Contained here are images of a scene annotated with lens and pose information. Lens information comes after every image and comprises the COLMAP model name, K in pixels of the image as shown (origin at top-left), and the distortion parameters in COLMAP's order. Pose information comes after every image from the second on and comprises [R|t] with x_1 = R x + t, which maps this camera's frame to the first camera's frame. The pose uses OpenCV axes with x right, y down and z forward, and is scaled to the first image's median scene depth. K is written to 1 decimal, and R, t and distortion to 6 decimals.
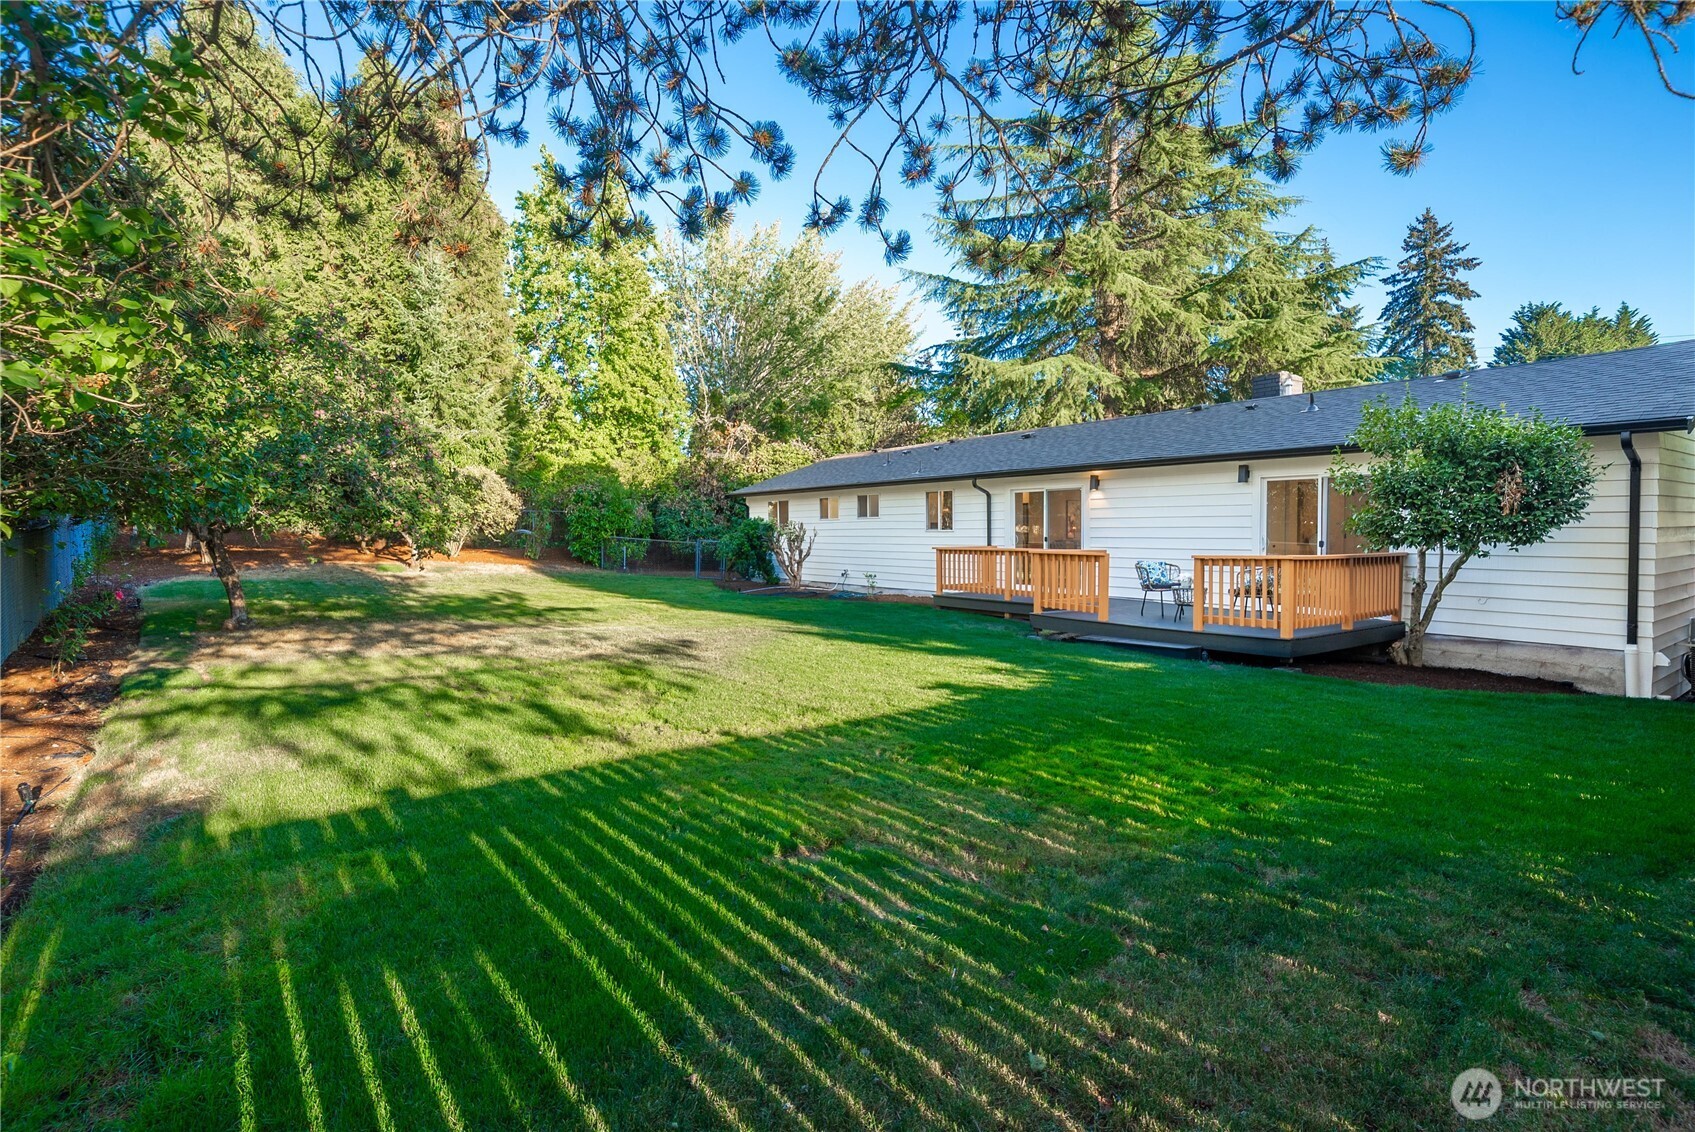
lens RADIAL K [[794.1, 0, 904.1], [0, 794.1, 542.9], [0, 0, 1]] dist [0.001639, 0.000227]
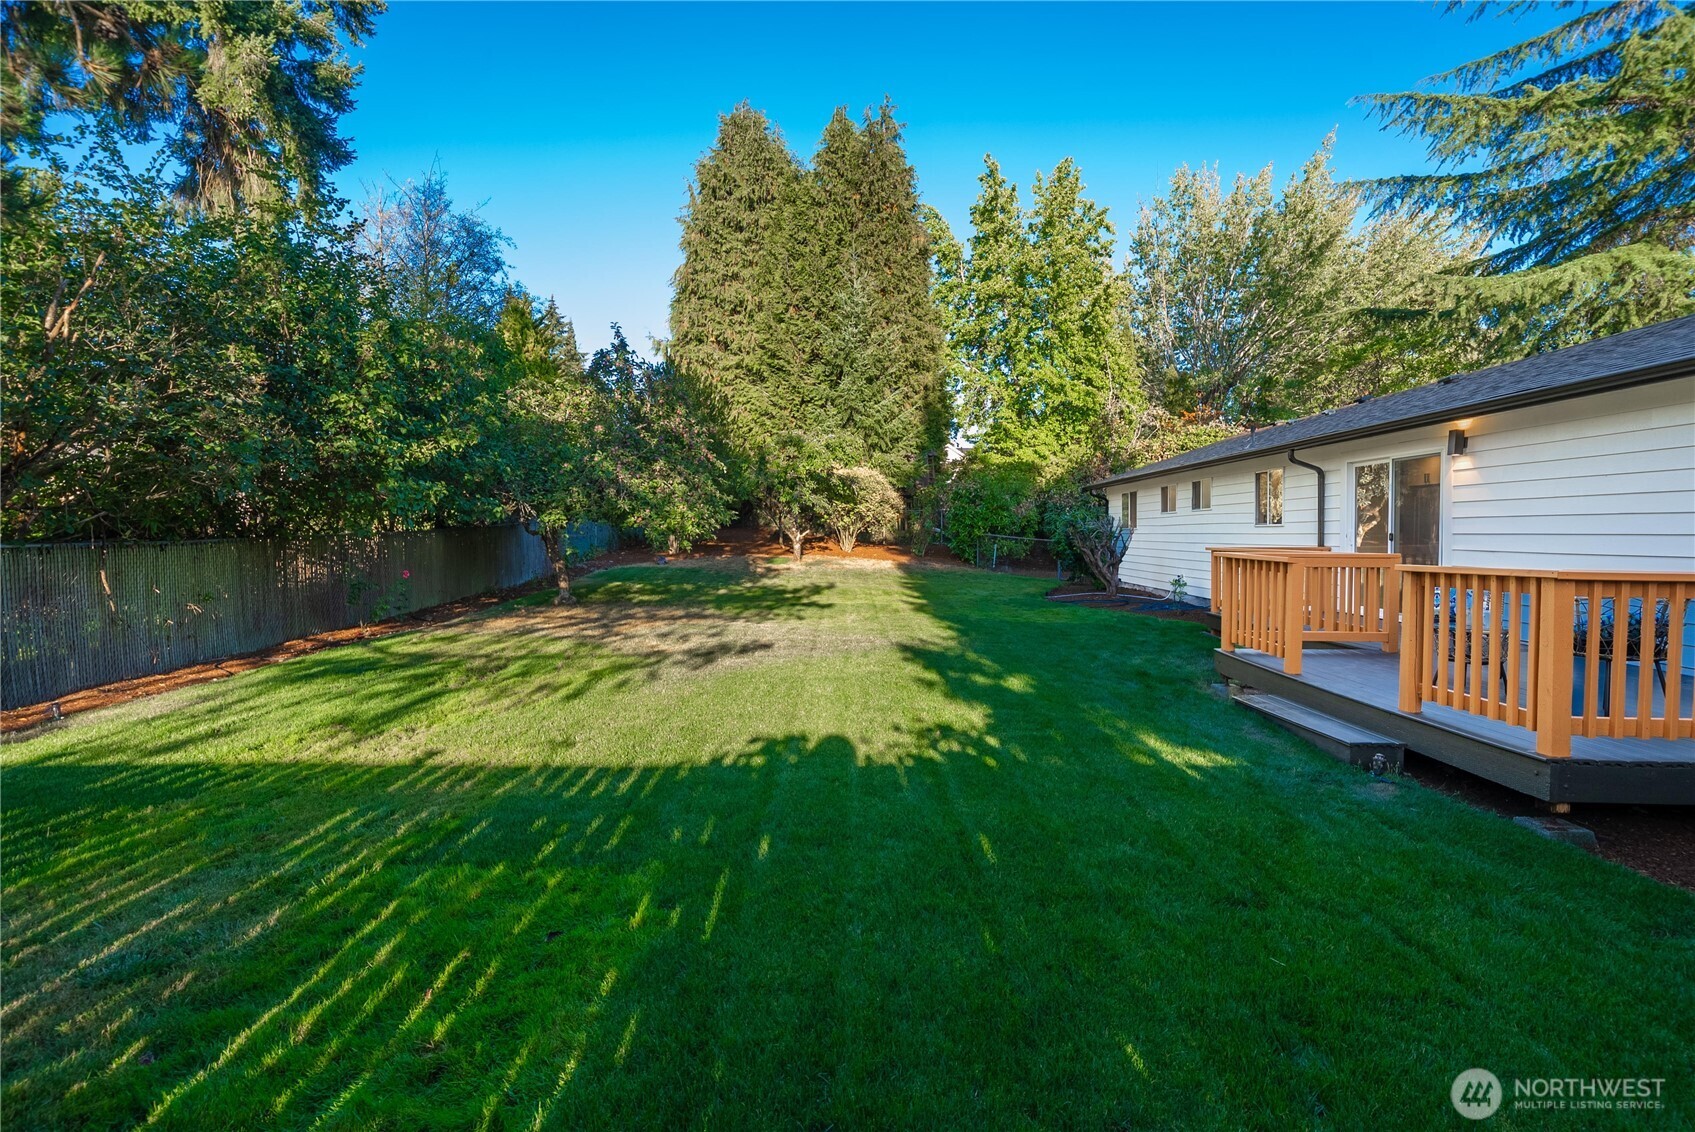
lens RADIAL K [[818.5, 0, 888.1], [0, 818.5, 531.3], [0, 0, 1]] dist [0.002185, 0.000100]
pose [[0.779959, -0.000113, -0.625831, 0.160108], [-0.009105, 0.999892, -0.011527, 0.000956], [0.625764, 0.014688, 0.779874, 0.137379]]
